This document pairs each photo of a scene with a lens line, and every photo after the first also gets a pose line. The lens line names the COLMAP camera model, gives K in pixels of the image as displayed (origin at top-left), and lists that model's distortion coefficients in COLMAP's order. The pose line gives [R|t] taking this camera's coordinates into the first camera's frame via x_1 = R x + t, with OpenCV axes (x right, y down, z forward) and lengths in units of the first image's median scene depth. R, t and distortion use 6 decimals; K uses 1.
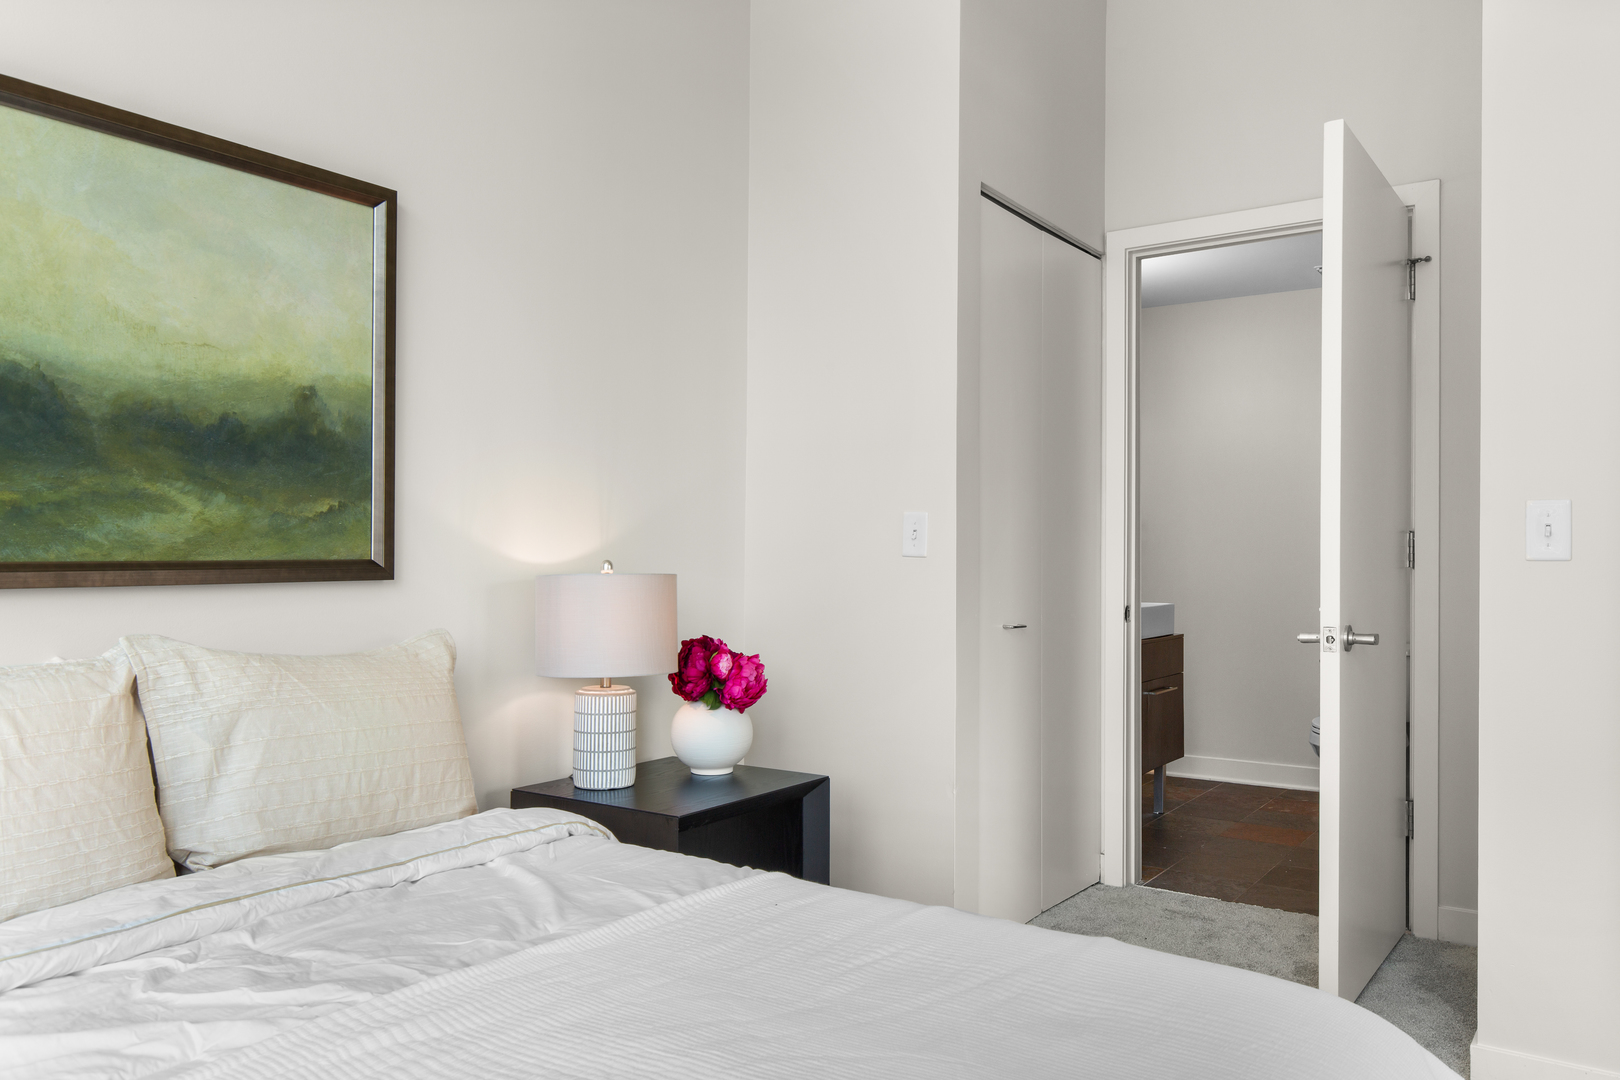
lens RADIAL K [[1164.3, 0, 808.6], [0, 1164.3, 544.8], [0, 0, 1]] dist [-0.004030, -0.002087]
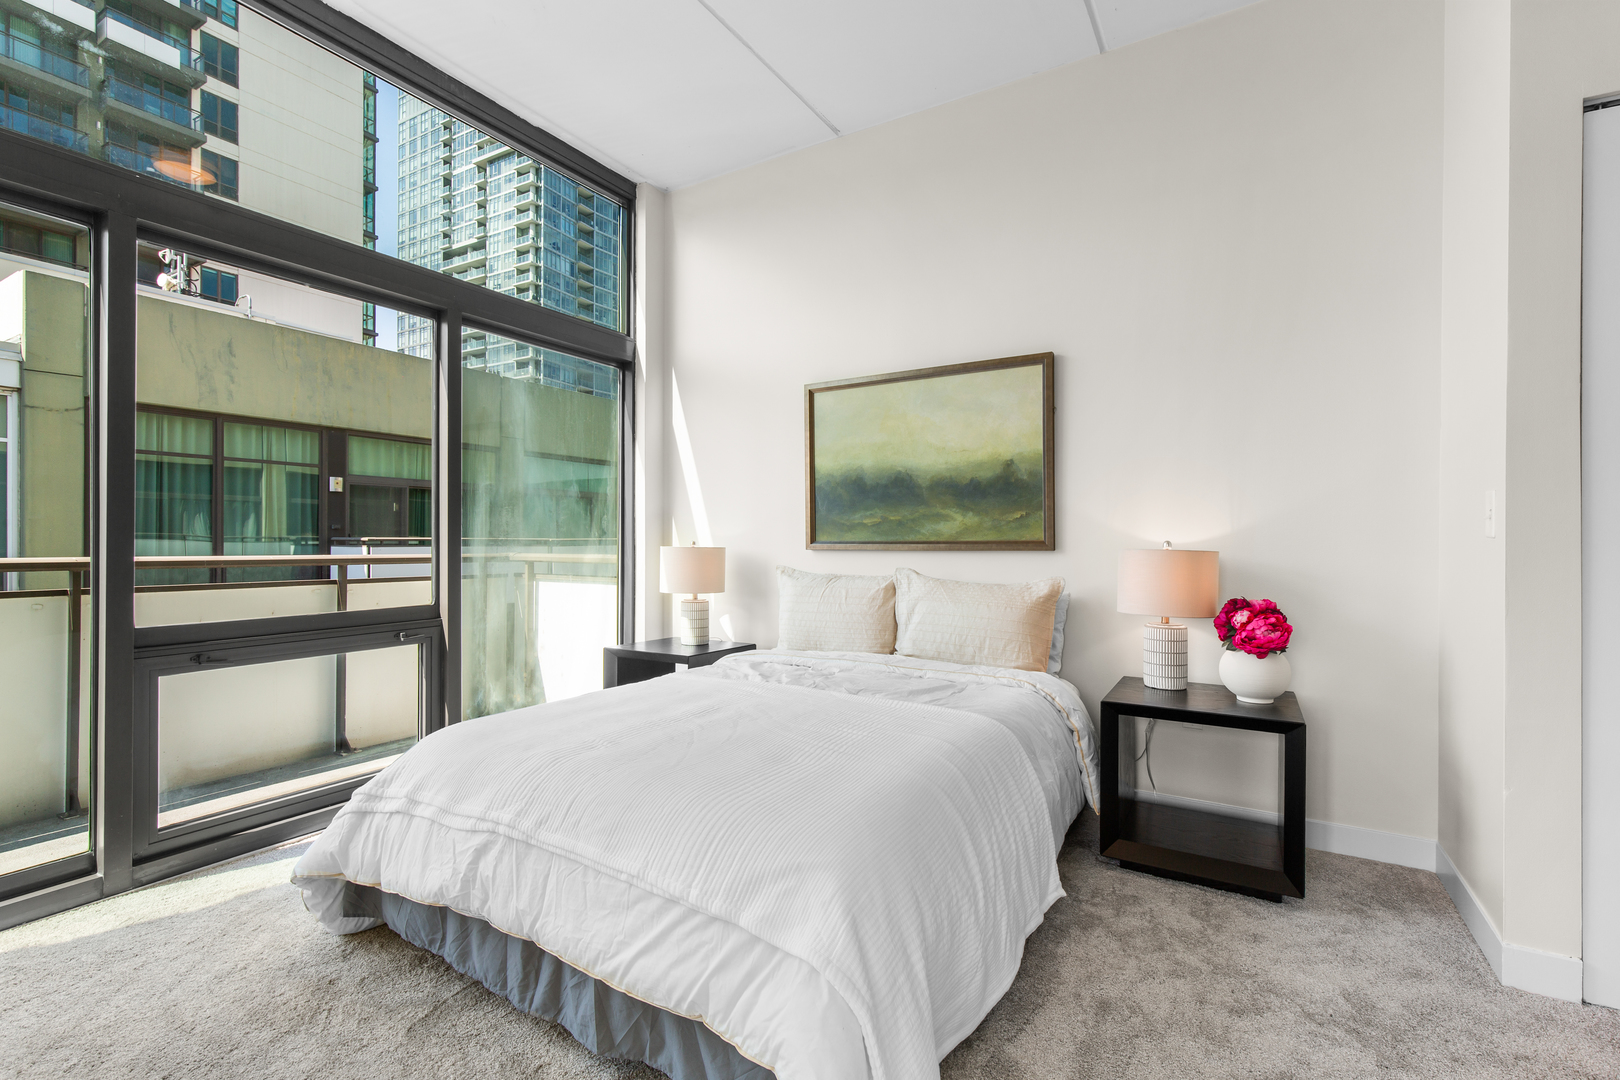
lens RADIAL K [[721.4, 0, 803.1], [0, 721.4, 532.2], [0, 0, 1]] dist [0.007435, -0.004143]
pose [[0.057098, -0.012146, -0.998295, 0.928918], [0.009627, 0.999886, -0.011615, 0.010118], [0.998322, -0.008947, 0.057208, 0.576330]]
